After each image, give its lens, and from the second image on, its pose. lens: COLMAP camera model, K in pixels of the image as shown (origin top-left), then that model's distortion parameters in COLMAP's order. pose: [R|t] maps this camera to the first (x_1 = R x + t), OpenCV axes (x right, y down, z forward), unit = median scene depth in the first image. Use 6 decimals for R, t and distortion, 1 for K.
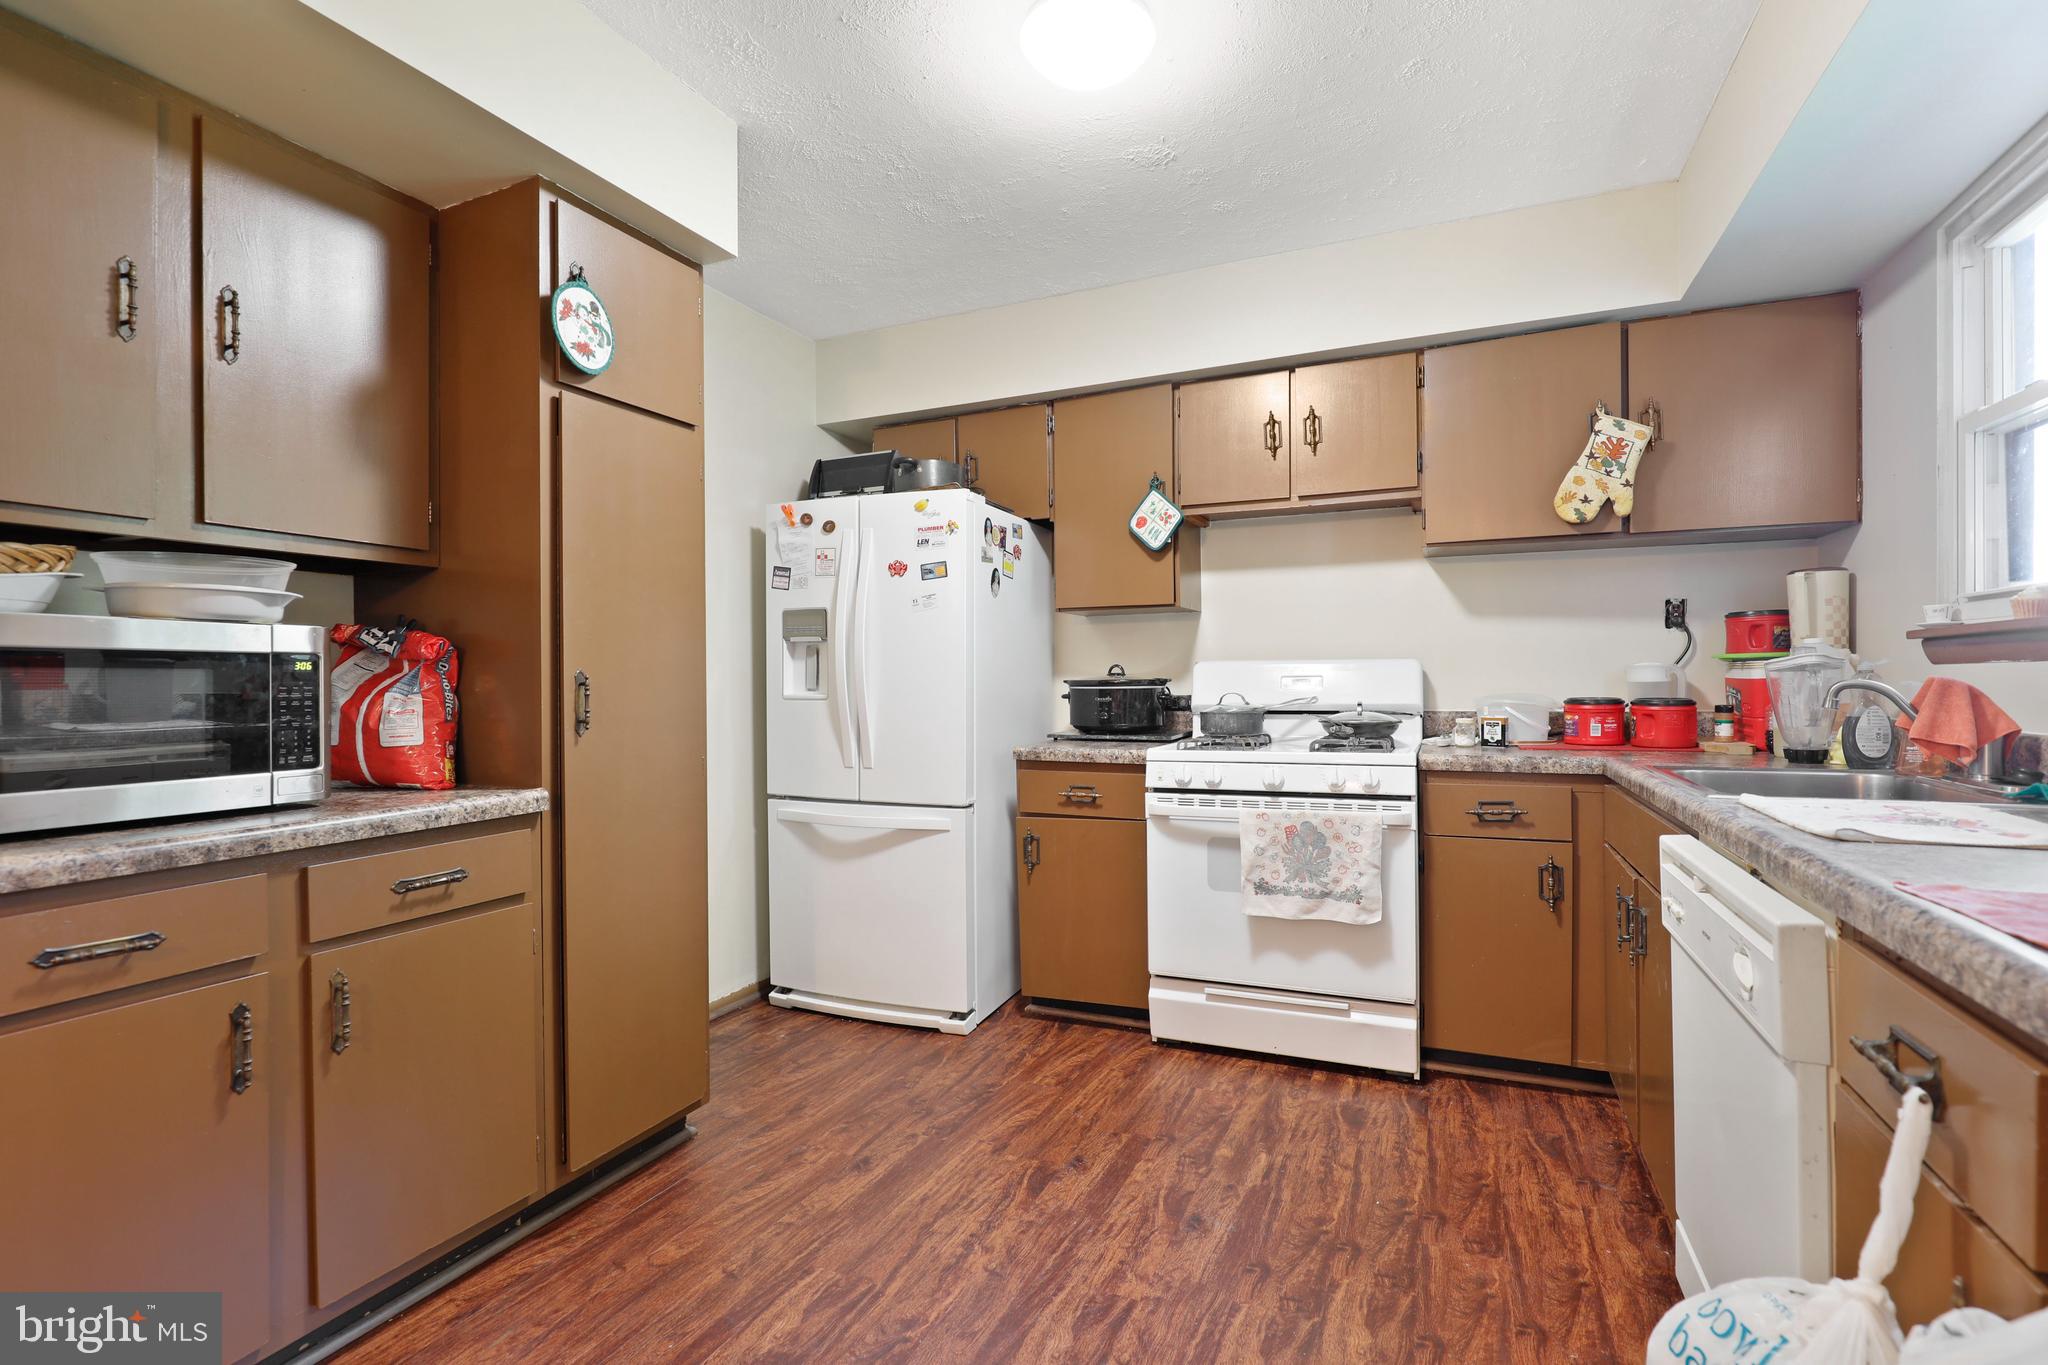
lens RADIAL K [[954.3, 0, 1027.1], [0, 954.3, 681.3], [0, 0, 1]] dist [0.009824, 0.002290]
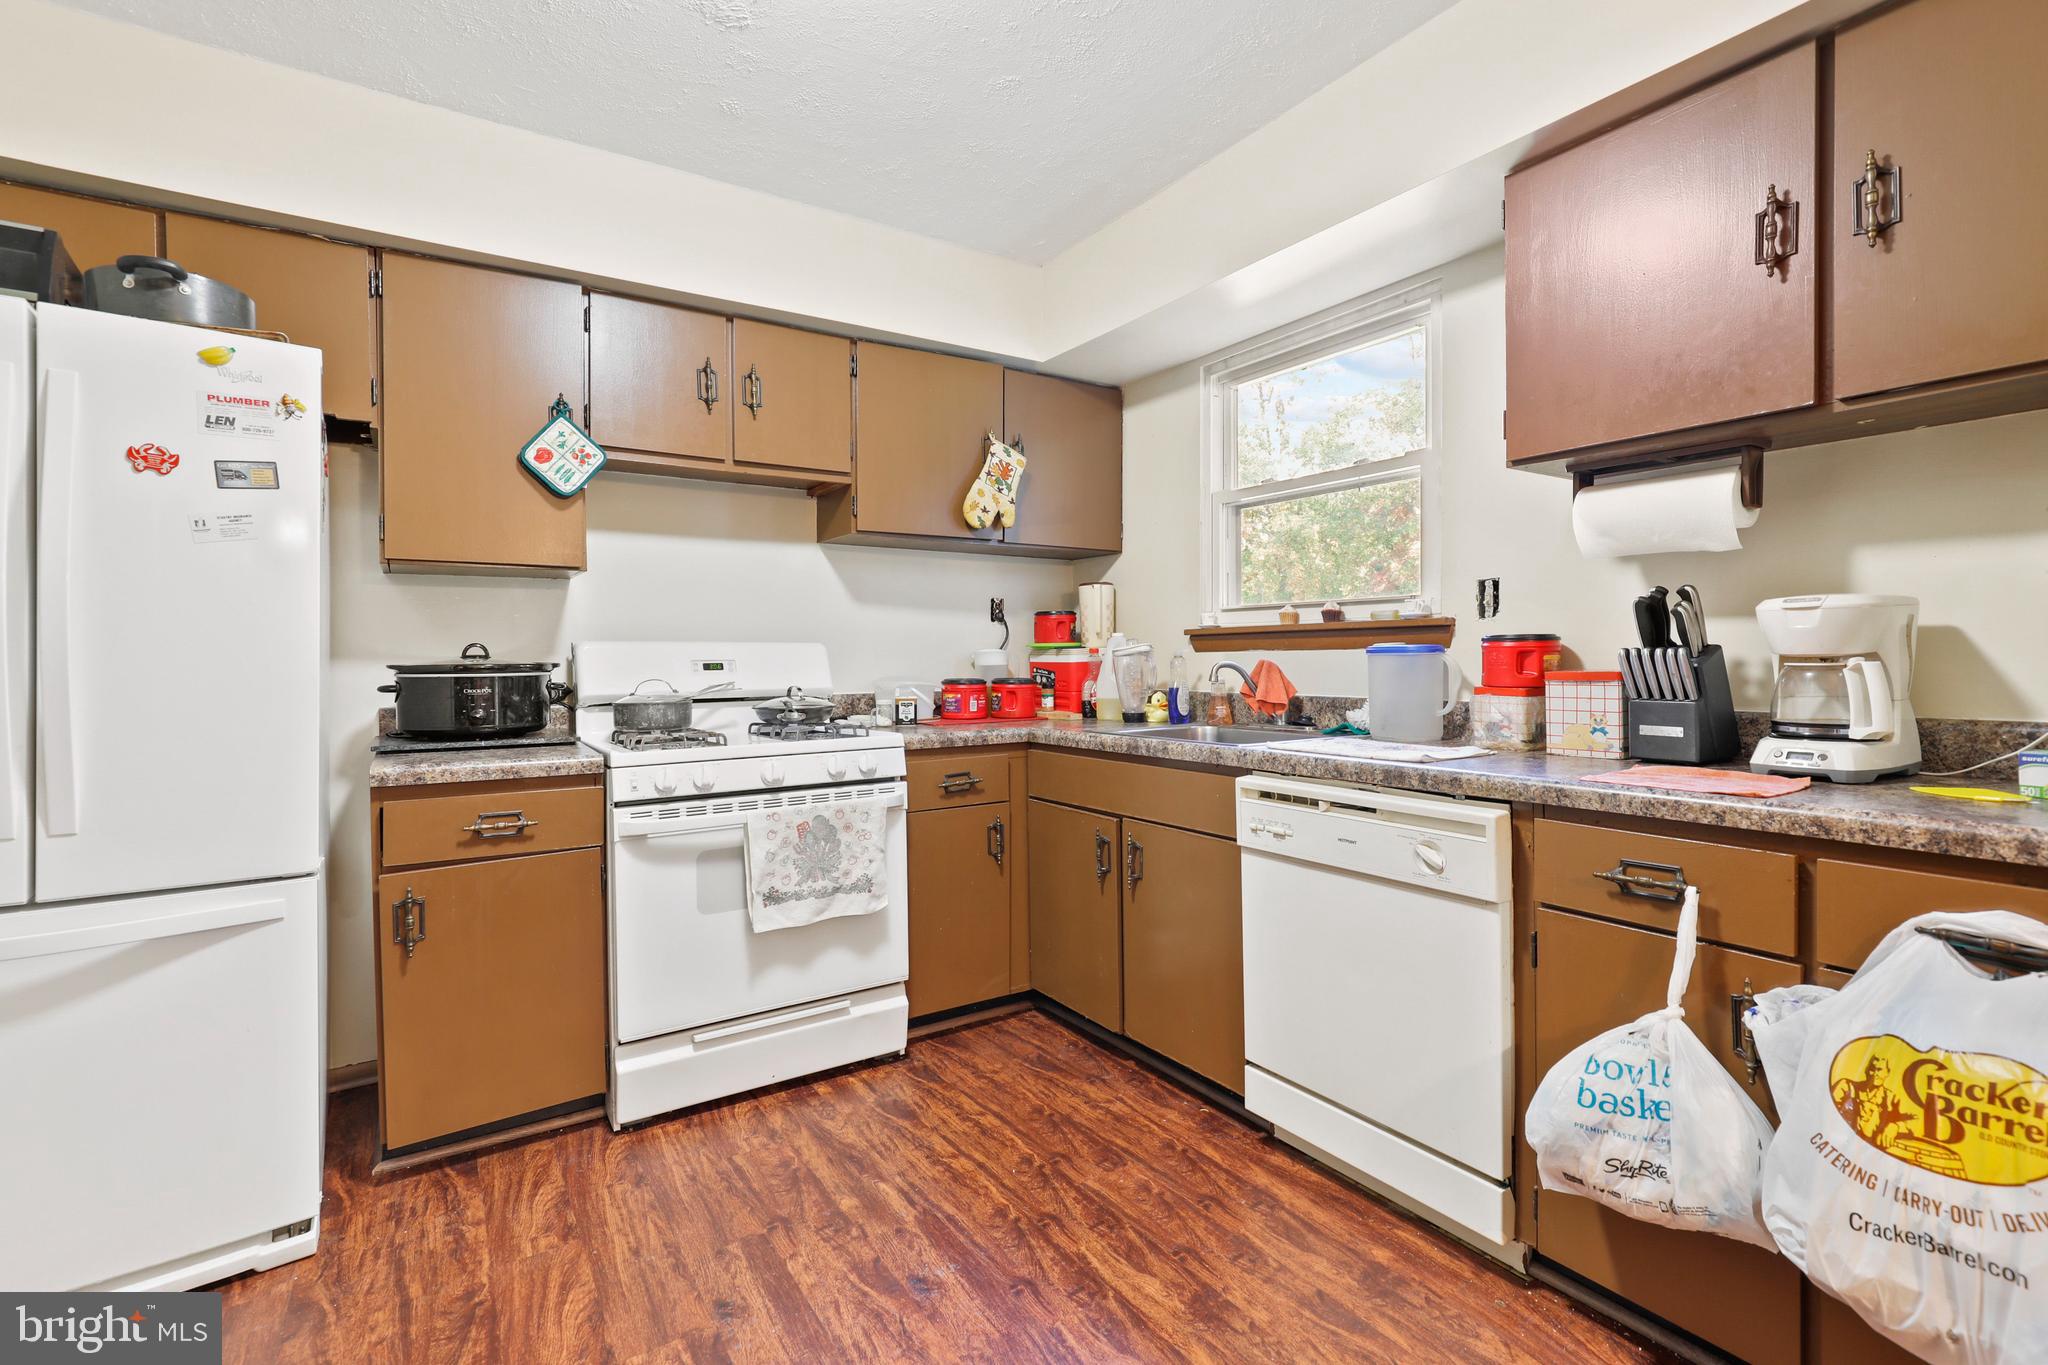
lens RADIAL K [[954.3, 0, 1031.4], [0, 954.3, 654.6], [0, 0, 1]] dist [0.009824, 0.002290]
pose [[0.545674, 0.009024, 0.837949, -0.360831], [0.006081, 0.999873, -0.014728, 0.005803], [-0.837975, 0.013132, 0.545550, 0.312277]]
